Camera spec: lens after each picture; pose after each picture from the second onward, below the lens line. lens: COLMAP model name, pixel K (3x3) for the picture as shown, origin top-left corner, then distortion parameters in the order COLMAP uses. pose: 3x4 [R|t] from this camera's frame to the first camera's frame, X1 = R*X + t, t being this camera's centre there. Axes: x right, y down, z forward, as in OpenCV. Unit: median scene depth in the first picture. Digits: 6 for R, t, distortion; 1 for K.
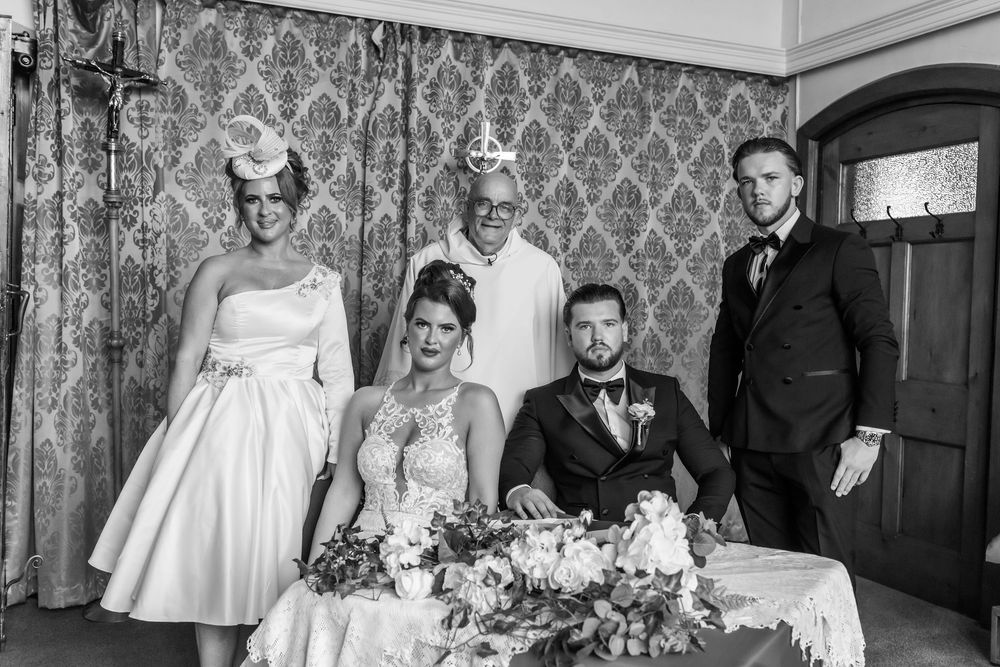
lens RADIAL K [[951.3, 0, 500.0], [0, 951.3, 333.5], [0, 0, 1]] dist [-0.001395, 0.020338]
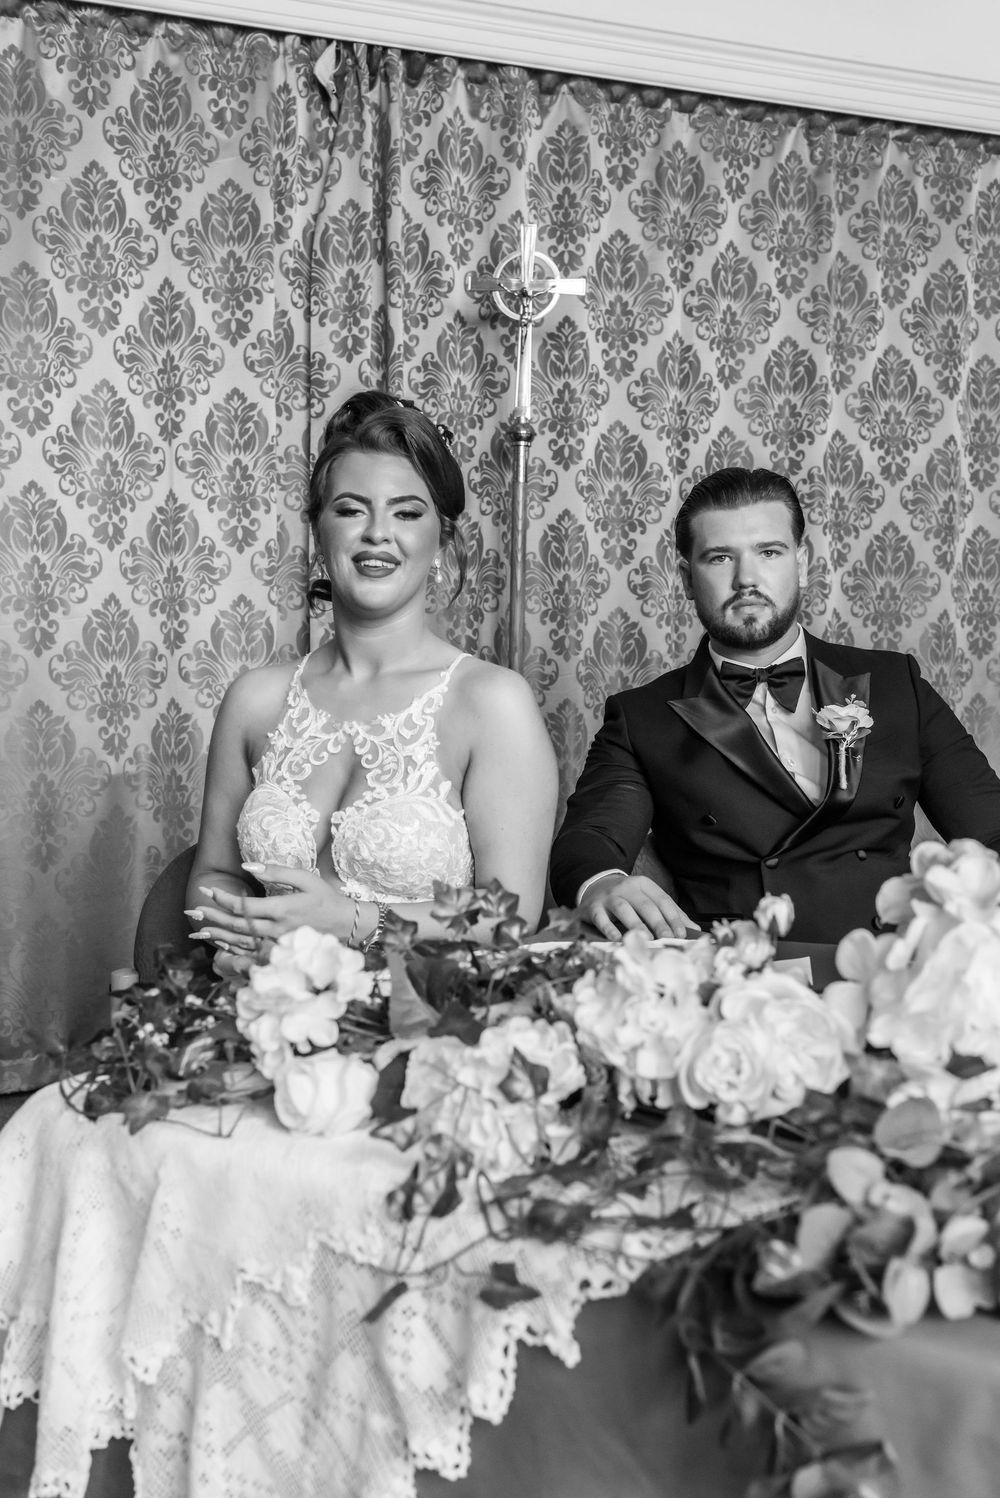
lens RADIAL K [[1425.0, 0, 500.0], [0, 1425.0, 749.0], [0, 0, 1]] dist [-0.001395, 0.020338]
pose [[0.998486, -0.018636, -0.051758, 0.005116], [0.020646, 0.999042, 0.038573, 0.043073], [0.050990, -0.039583, 0.997914, 0.180362]]
